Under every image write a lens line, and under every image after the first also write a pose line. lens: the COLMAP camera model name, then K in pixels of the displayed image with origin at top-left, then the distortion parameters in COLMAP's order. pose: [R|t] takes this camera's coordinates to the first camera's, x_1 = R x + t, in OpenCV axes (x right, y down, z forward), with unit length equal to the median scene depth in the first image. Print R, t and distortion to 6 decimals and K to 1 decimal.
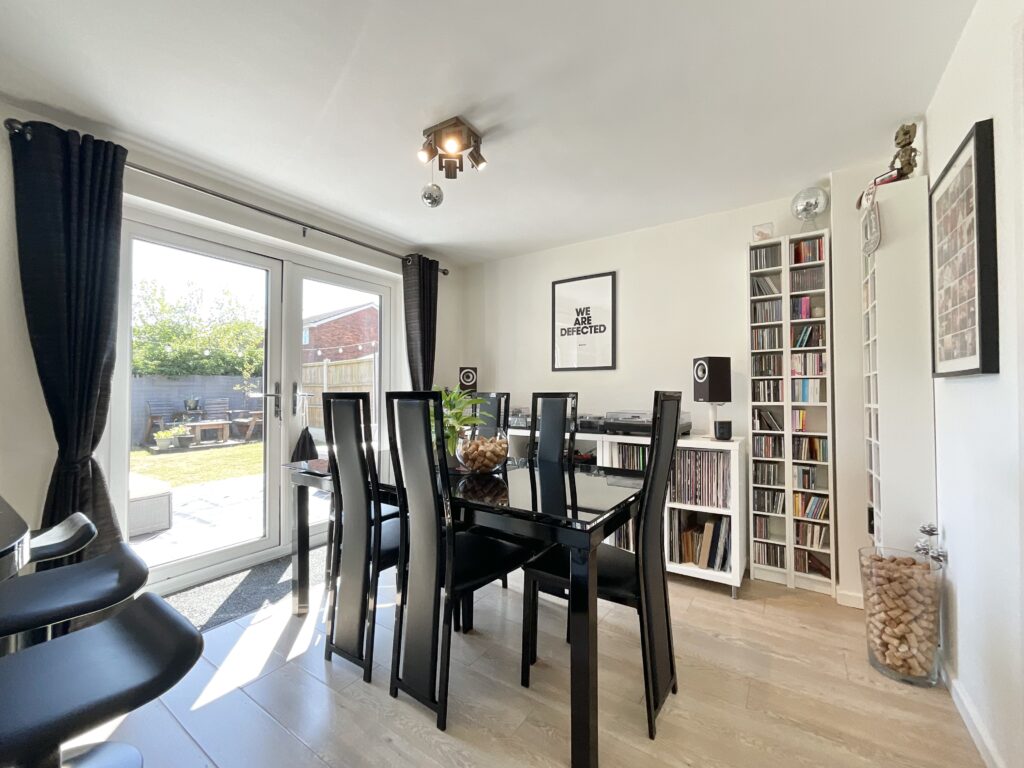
lens RADIAL K [[417.4, 0, 513.5], [0, 417.4, 382.4], [0, 0, 1]] dist [-0.015605, 0.002744]
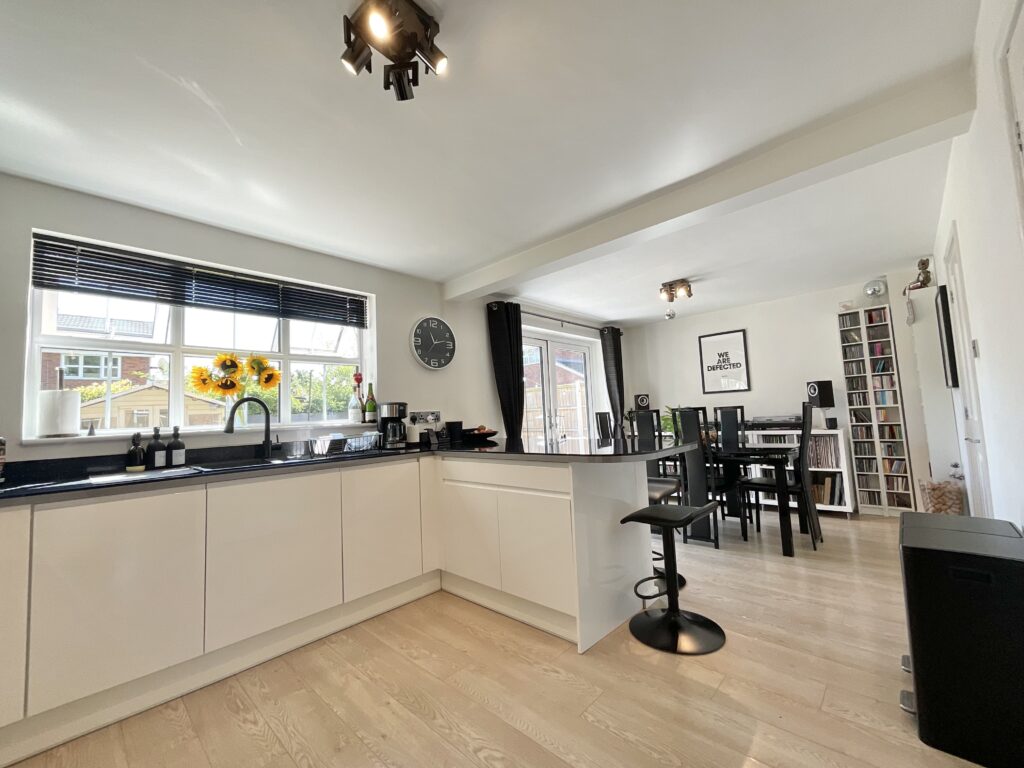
lens RADIAL K [[417.4, 0, 501.5], [0, 417.4, 380.3], [0, 0, 1]] dist [-0.015605, 0.002744]
pose [[0.982590, -0.059611, -0.175966, -0.524128], [0.048829, 0.996691, -0.064986, -0.018559], [0.179257, 0.055262, 0.982249, -0.931270]]
